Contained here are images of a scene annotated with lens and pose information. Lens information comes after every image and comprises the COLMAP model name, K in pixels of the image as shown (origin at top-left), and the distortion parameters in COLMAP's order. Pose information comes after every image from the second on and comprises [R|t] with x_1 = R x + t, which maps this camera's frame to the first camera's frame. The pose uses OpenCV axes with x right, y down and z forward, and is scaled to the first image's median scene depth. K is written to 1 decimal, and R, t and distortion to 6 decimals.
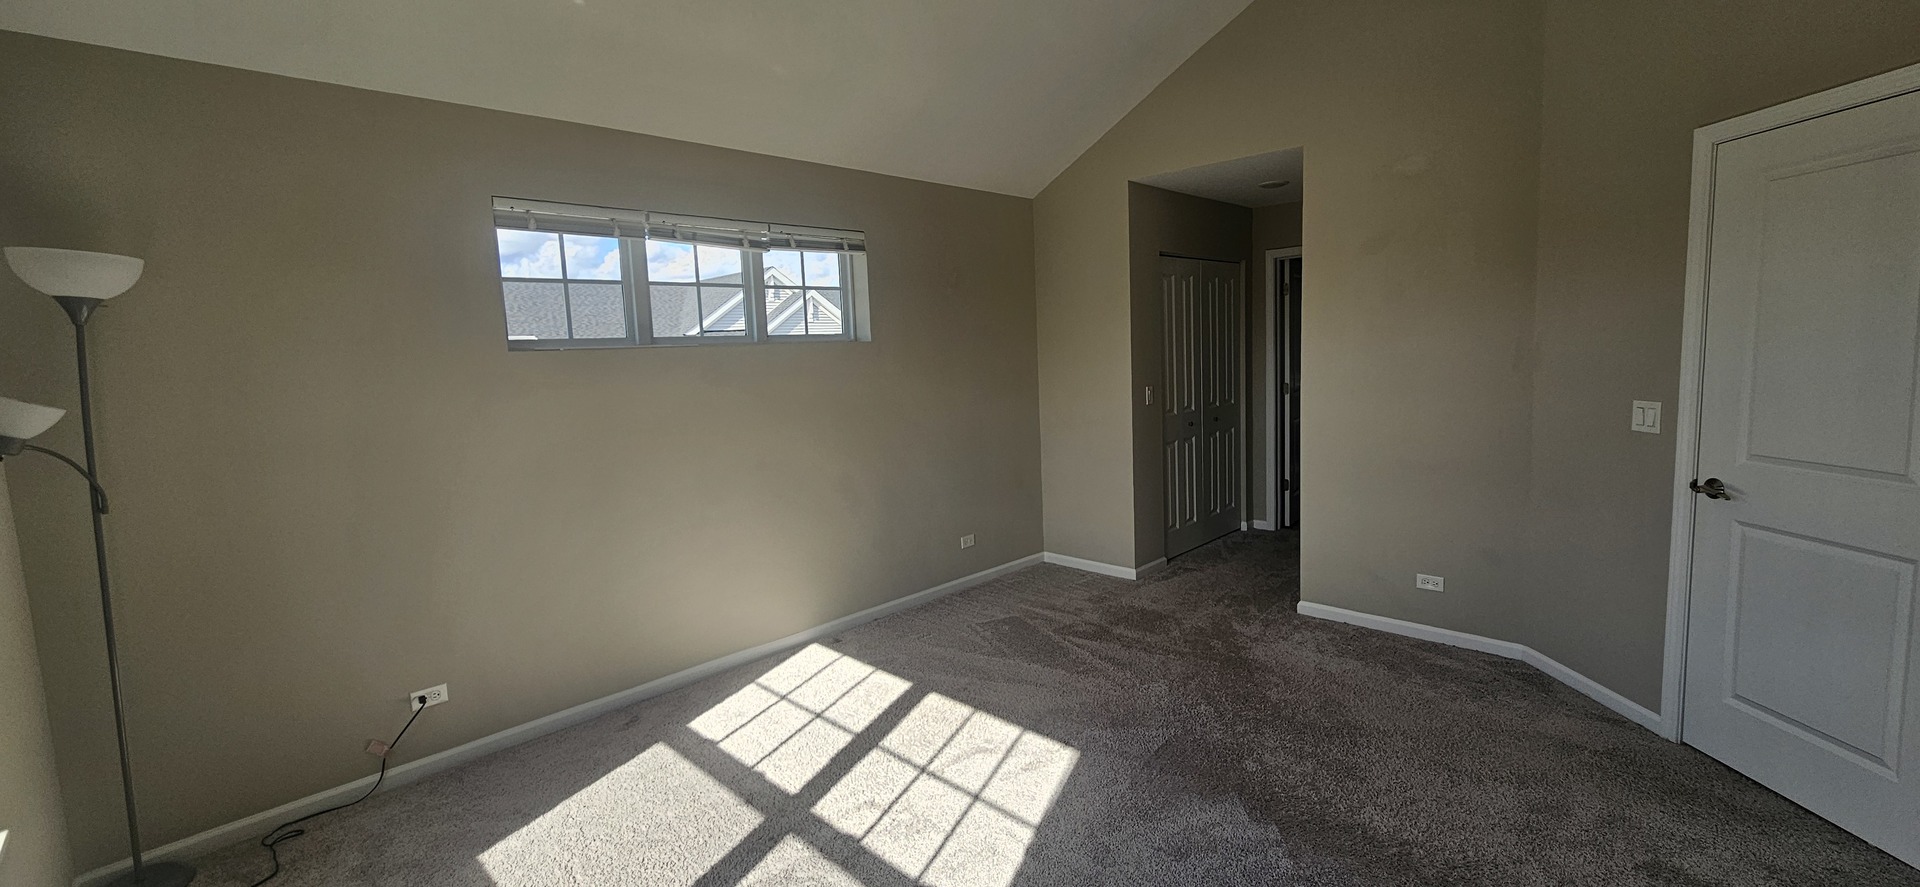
lens RADIAL K [[792.1, 0, 963.8], [0, 792.1, 436.1], [0, 0, 1]] dist [-0.000041, -0.000041]
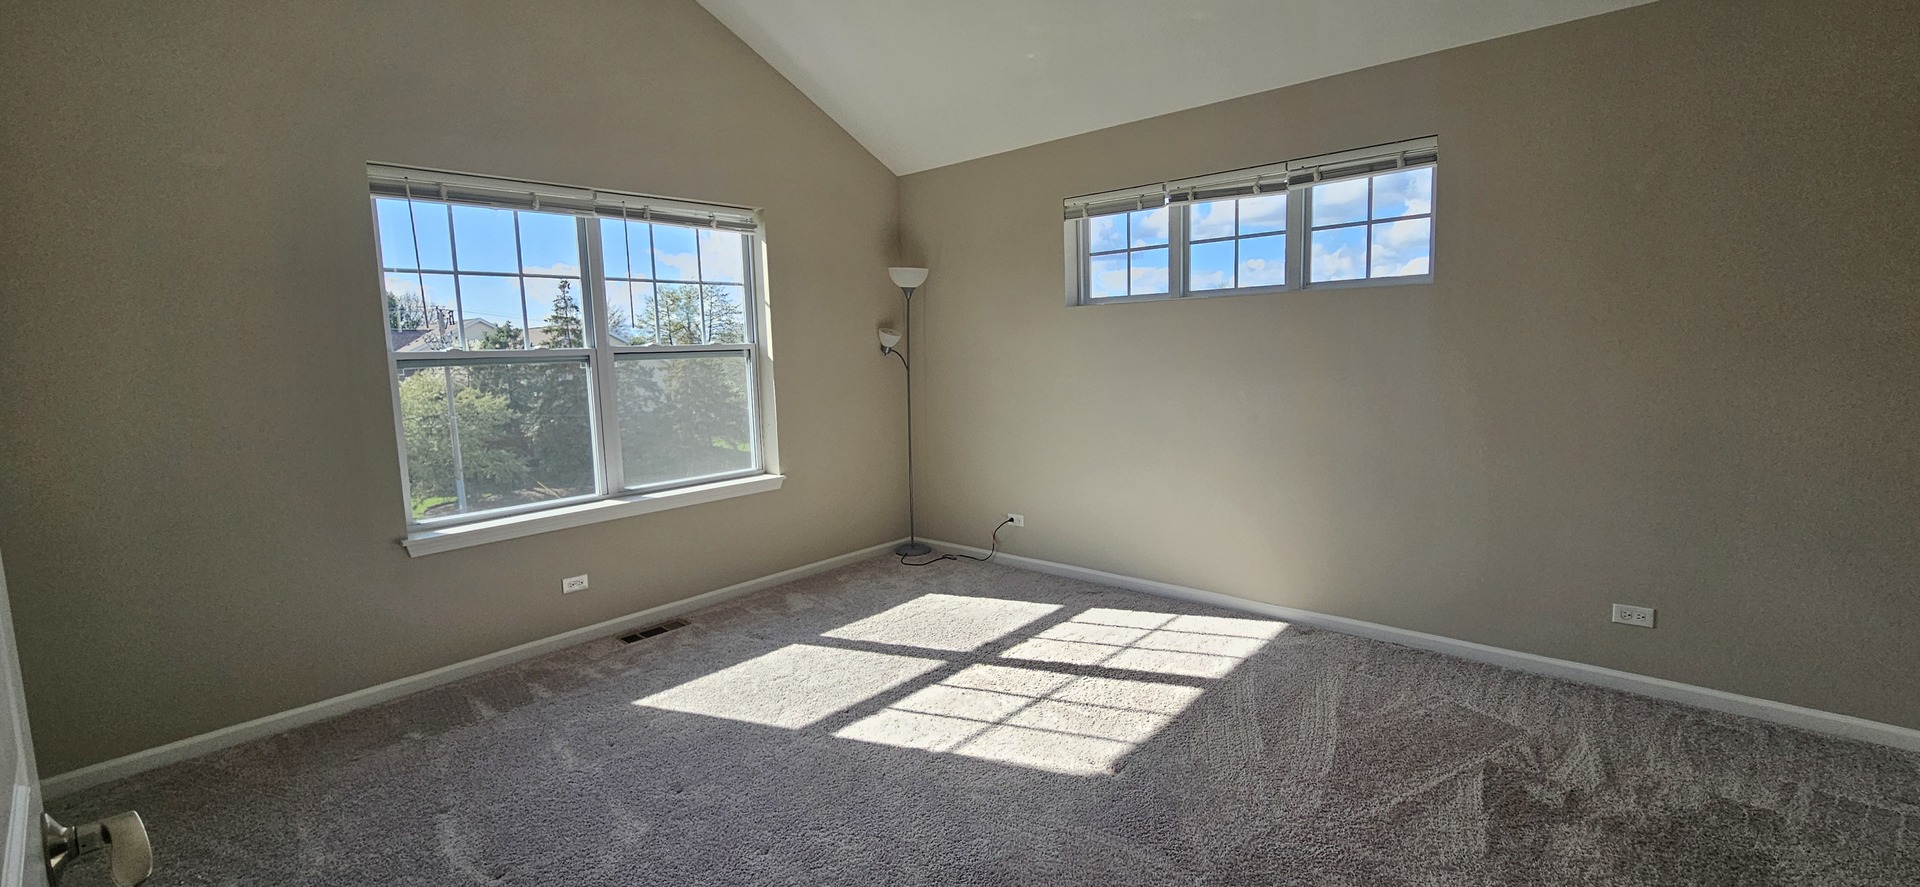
lens RADIAL K [[823.7, 0, 966.4], [0, 823.7, 440.5], [0, 0, 1]] dist [0.035071, 0.000033]
pose [[0.064766, 0.170259, -0.983269, 0.810262], [-0.075754, 0.983333, 0.165280, -0.089896], [0.995021, 0.063782, 0.076584, 0.629885]]
